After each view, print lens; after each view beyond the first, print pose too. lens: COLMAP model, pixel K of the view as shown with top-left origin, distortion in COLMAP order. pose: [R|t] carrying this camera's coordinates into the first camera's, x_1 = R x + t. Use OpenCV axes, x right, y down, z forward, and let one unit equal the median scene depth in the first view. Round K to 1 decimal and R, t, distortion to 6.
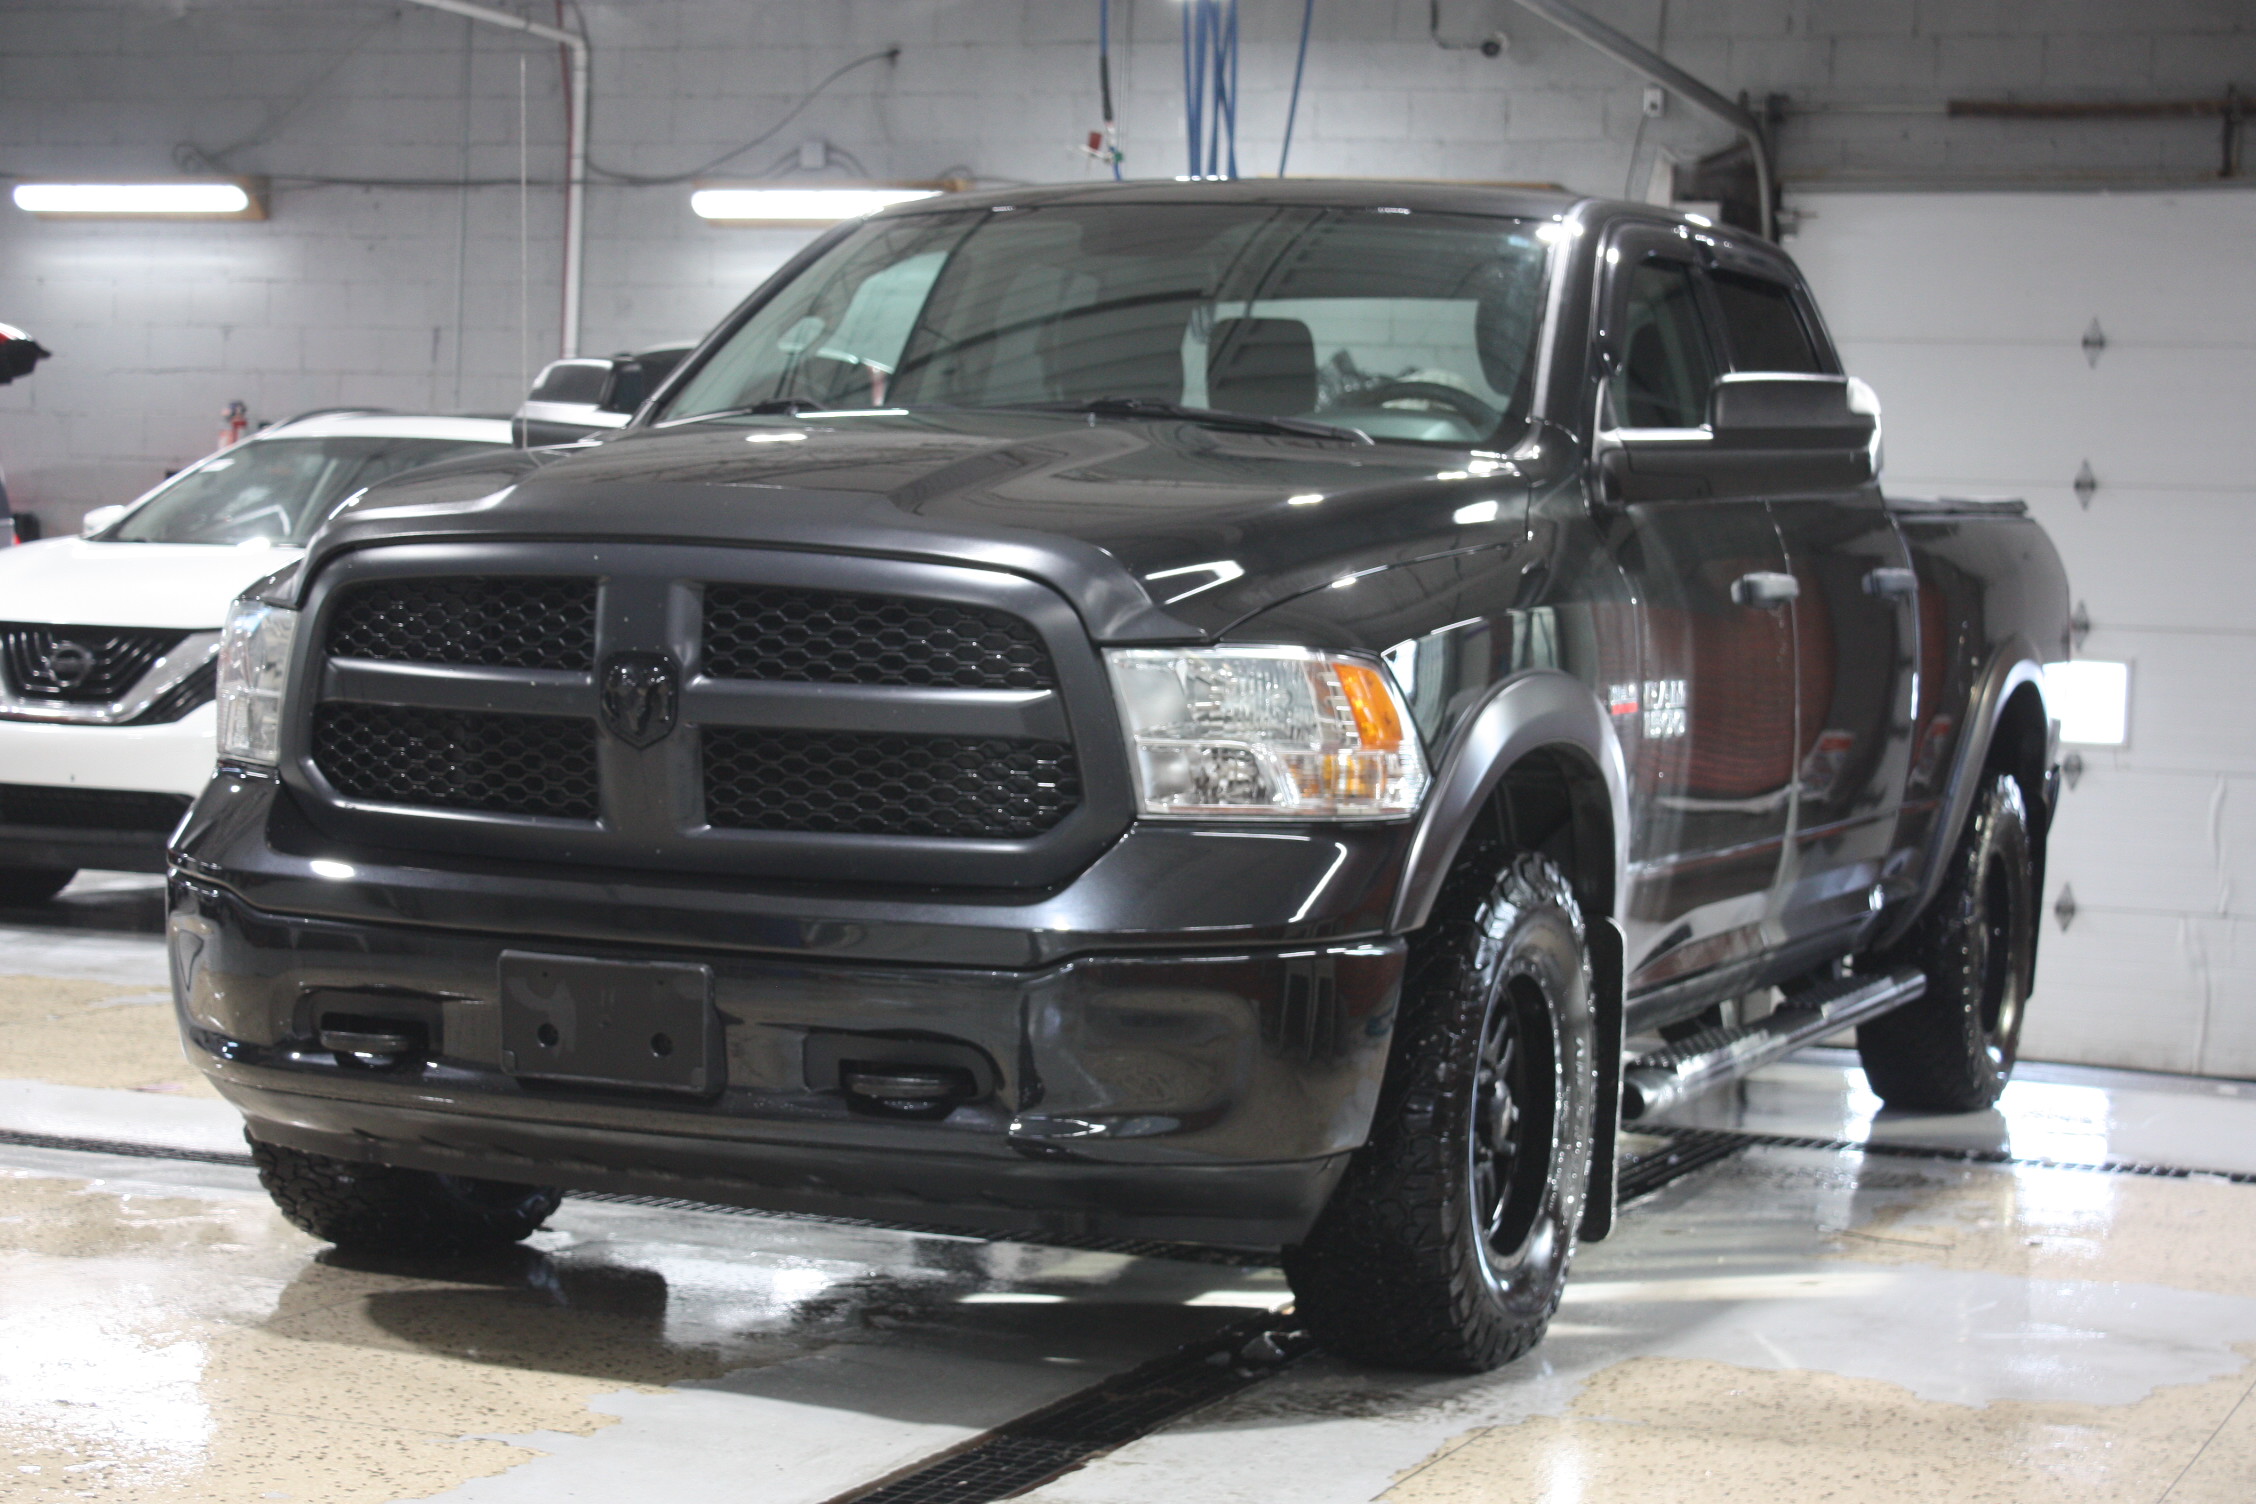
lens RADIAL K [[4437.5, 0, 1128.0], [0, 4437.5, 752.0], [0, 0, 1]] dist [-0.016425, 0.000000]
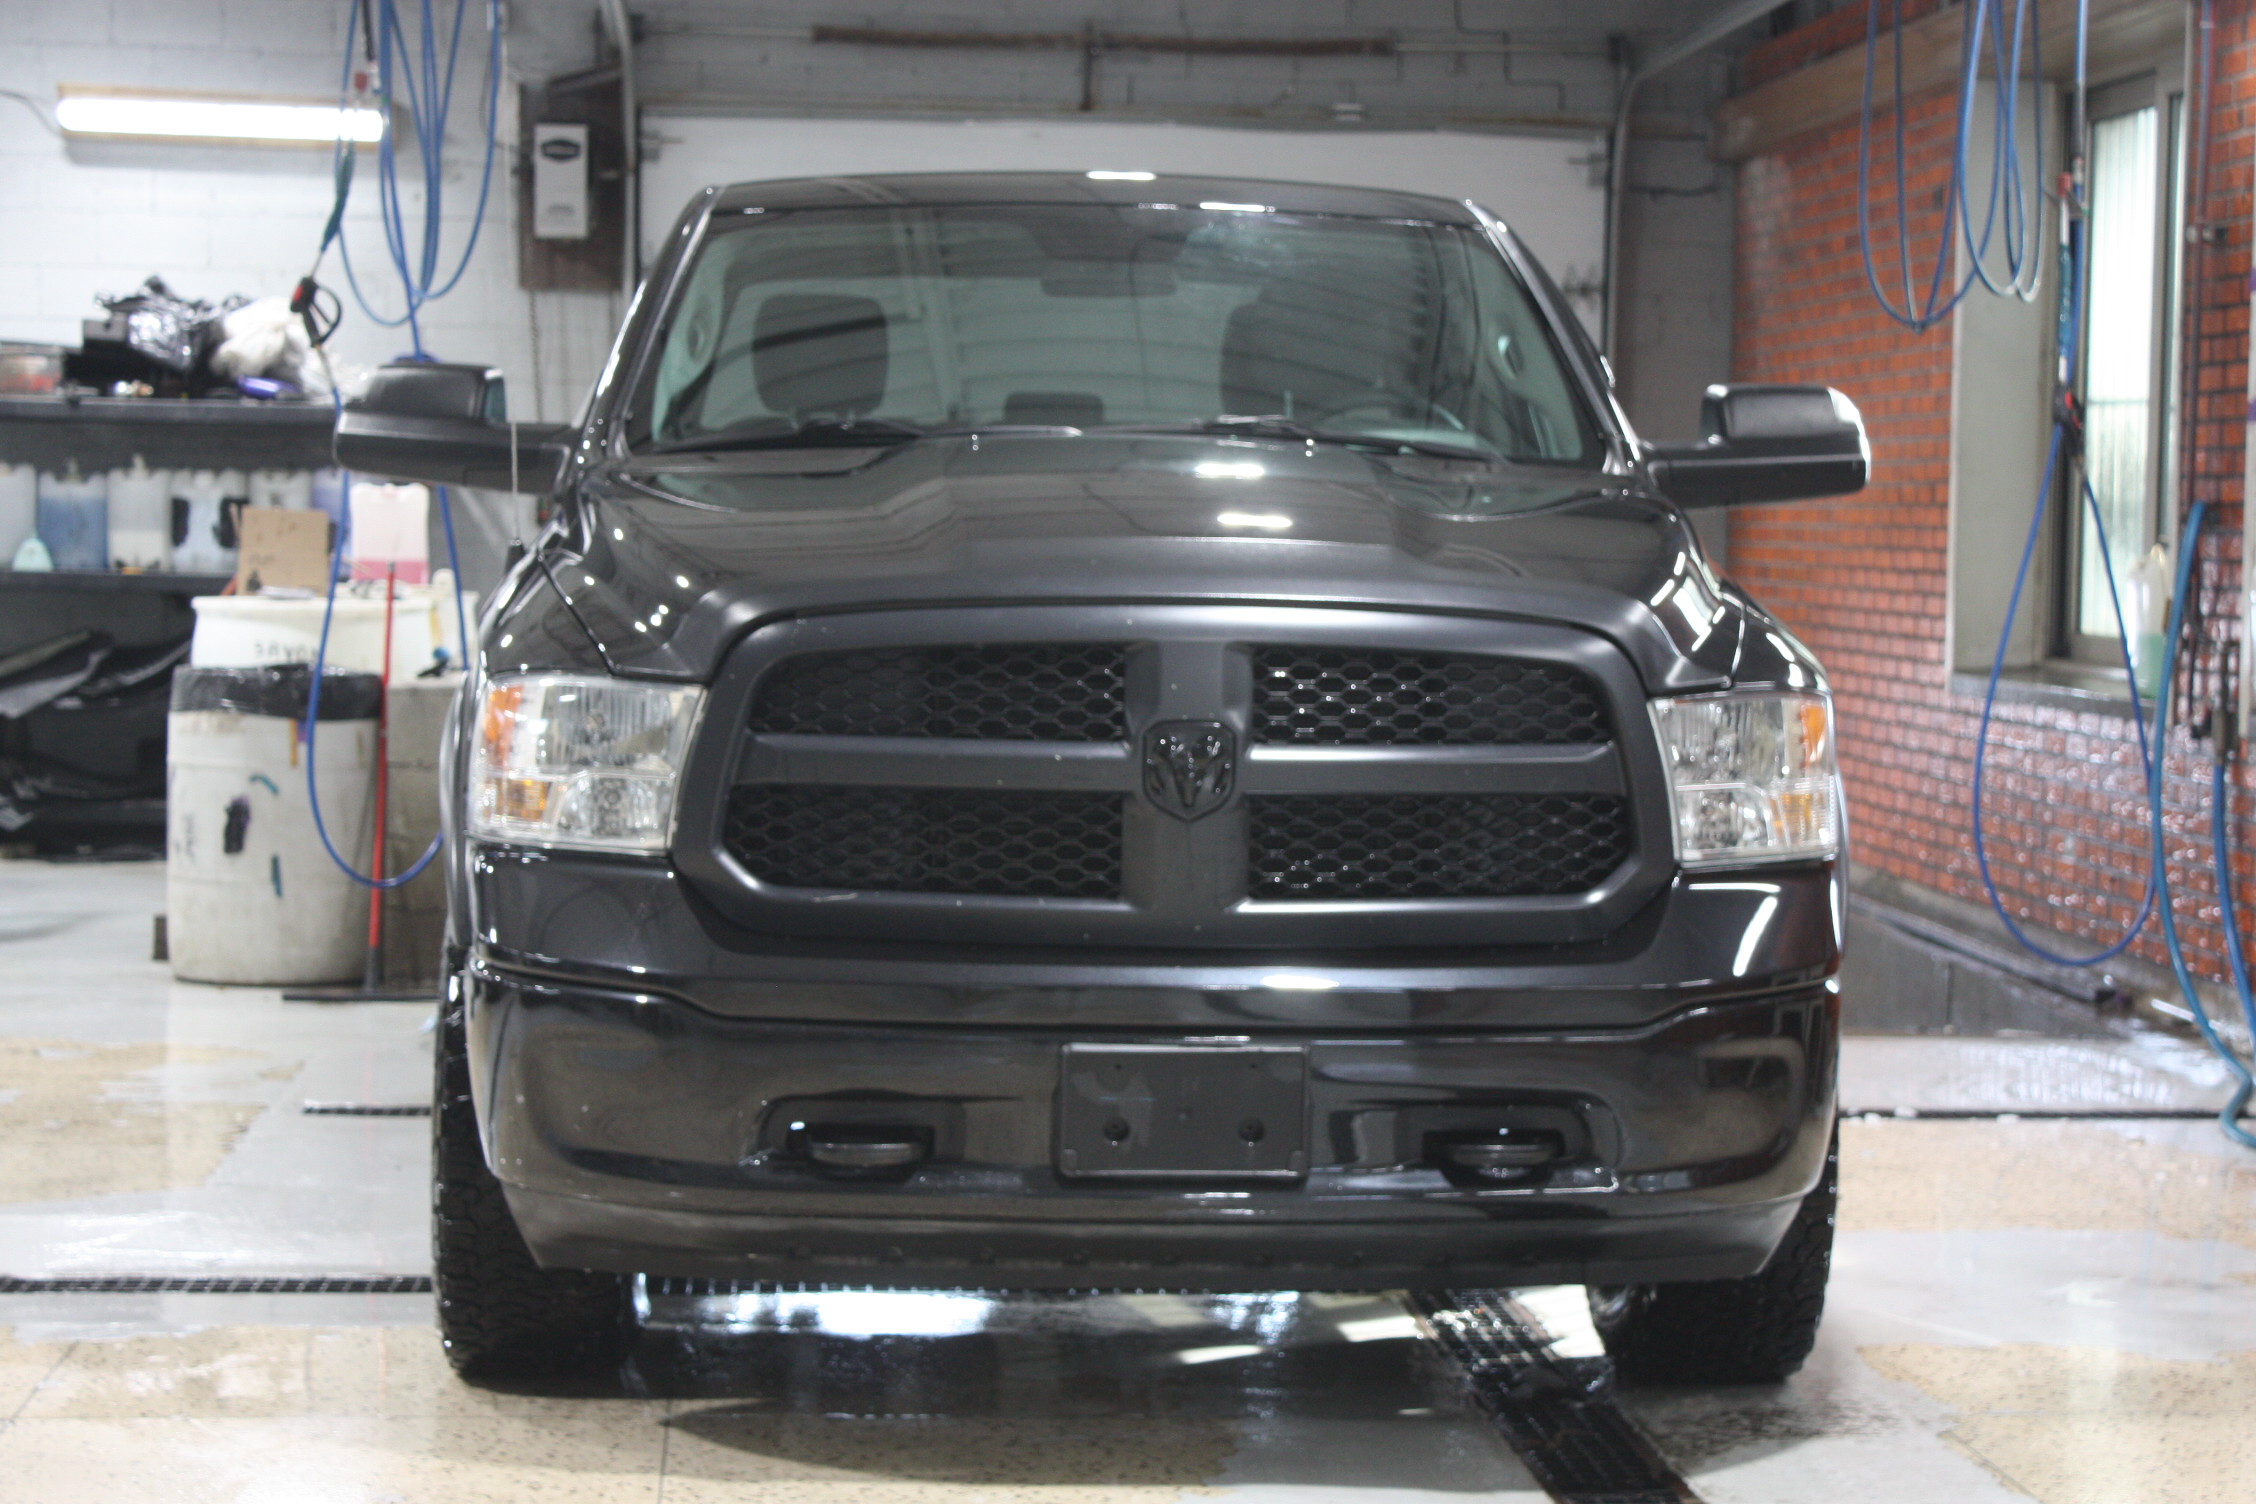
lens RADIAL K [[4690.1, 0, 1126.7], [0, 4690.1, 752.6], [0, 0, 1]] dist [0.060215, 0.000000]
pose [[0.891649, -0.045467, 0.450438, -0.503363], [0.033721, 0.998850, 0.034073, -0.044171], [-0.451470, -0.015191, 0.892157, 0.096089]]
